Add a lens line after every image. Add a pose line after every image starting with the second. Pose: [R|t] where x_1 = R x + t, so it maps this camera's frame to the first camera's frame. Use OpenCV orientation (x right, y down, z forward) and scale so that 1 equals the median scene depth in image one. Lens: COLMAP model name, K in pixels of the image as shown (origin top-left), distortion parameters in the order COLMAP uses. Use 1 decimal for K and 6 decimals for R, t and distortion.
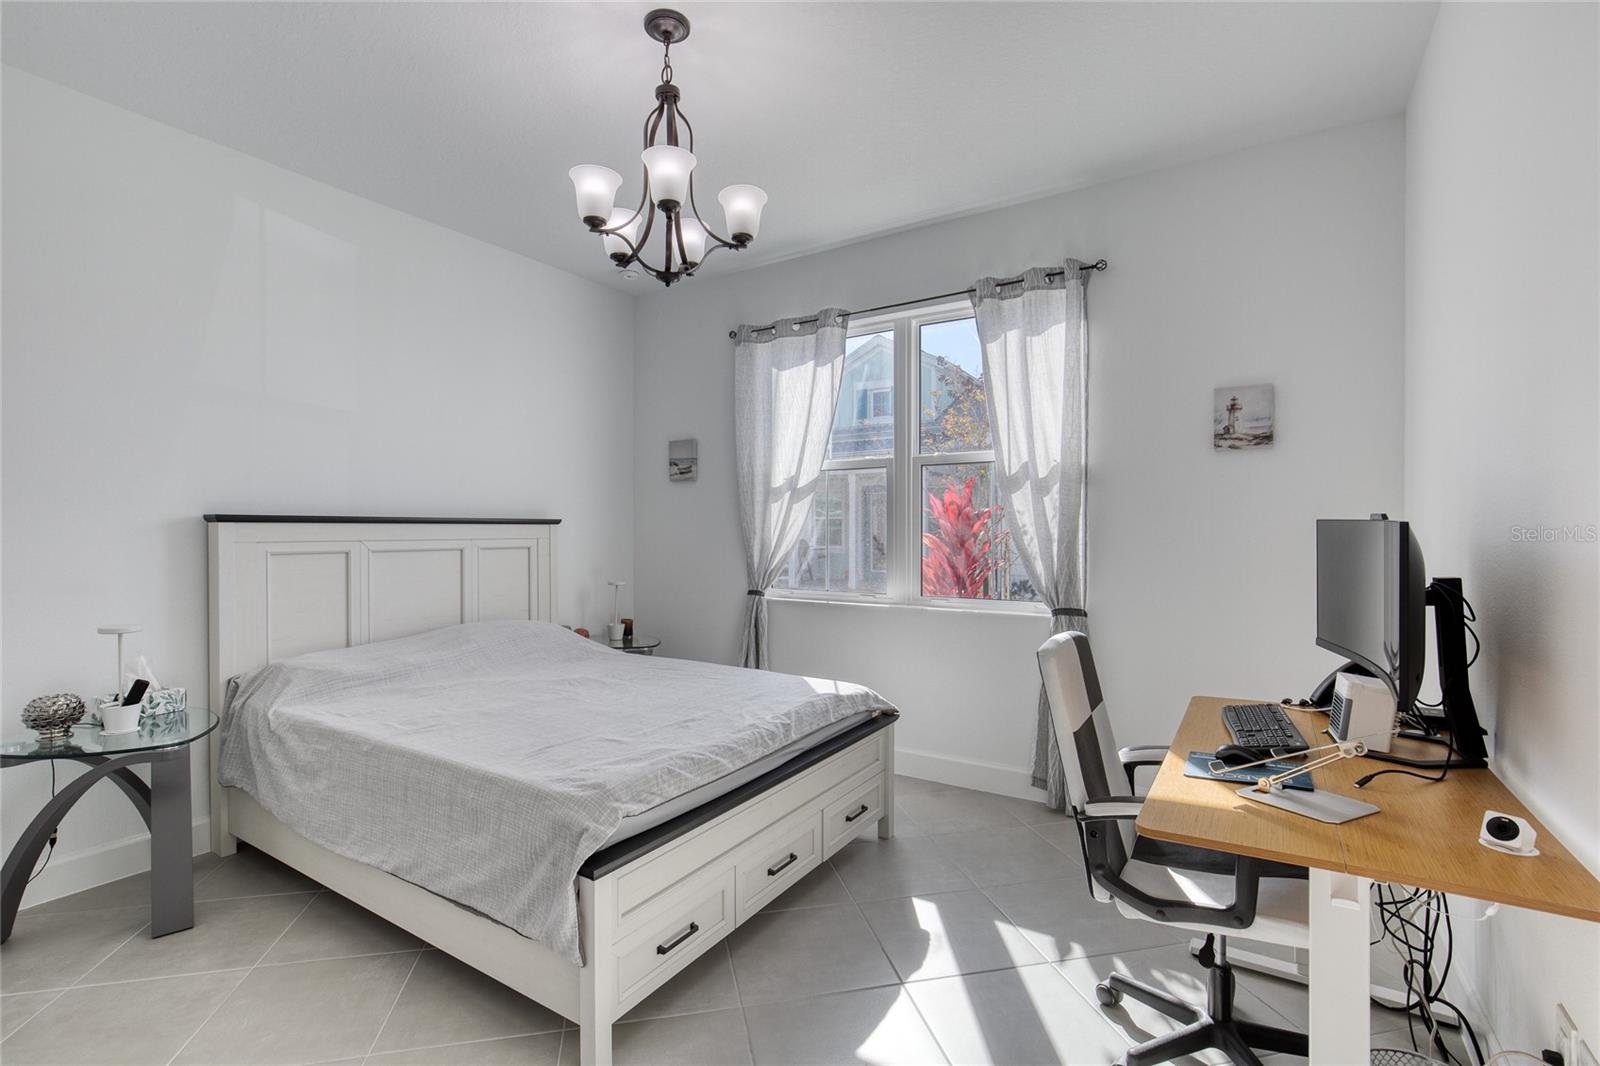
lens RADIAL K [[731.4, 0, 793.3], [0, 731.4, 531.5], [0, 0, 1]] dist [-0.015850, 0.000000]
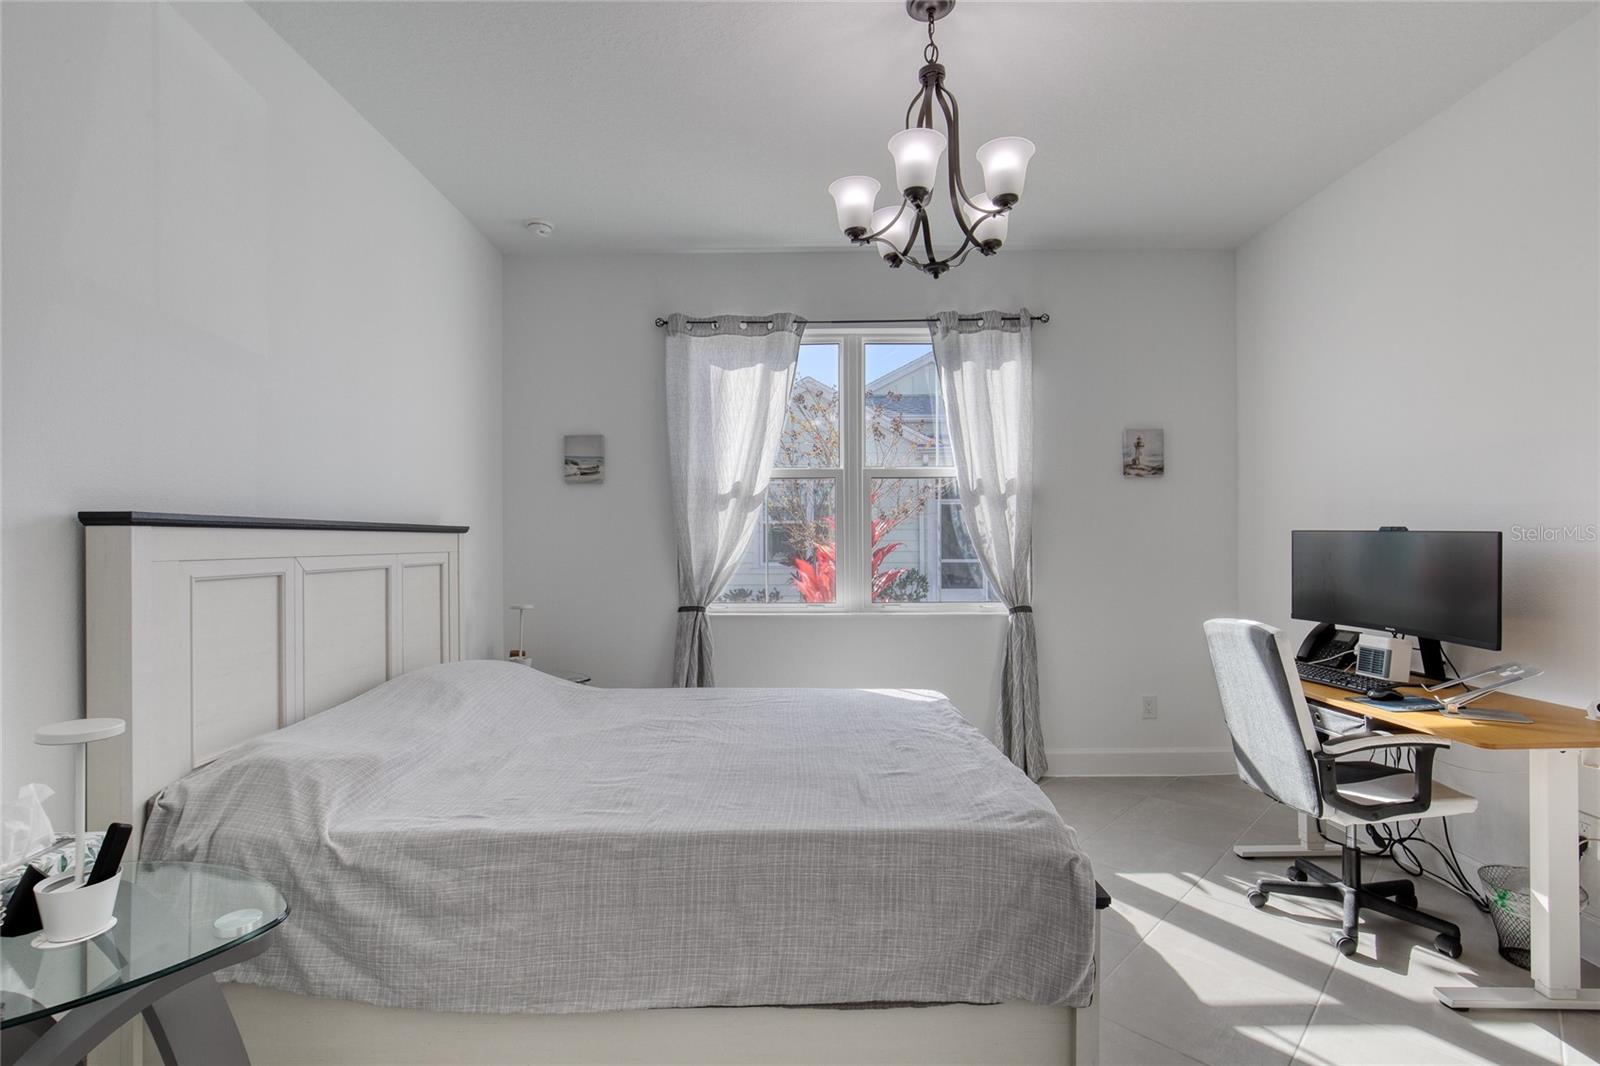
lens RADIAL K [[731.4, 0, 792.9], [0, 731.4, 534.8], [0, 0, 1]] dist [-0.015850, 0.000000]
pose [[0.842032, 0.002047, 0.539423, -0.472556], [0.004712, 0.999927, -0.011149, 0.002237], [-0.539407, 0.011930, 0.841961, 0.178110]]
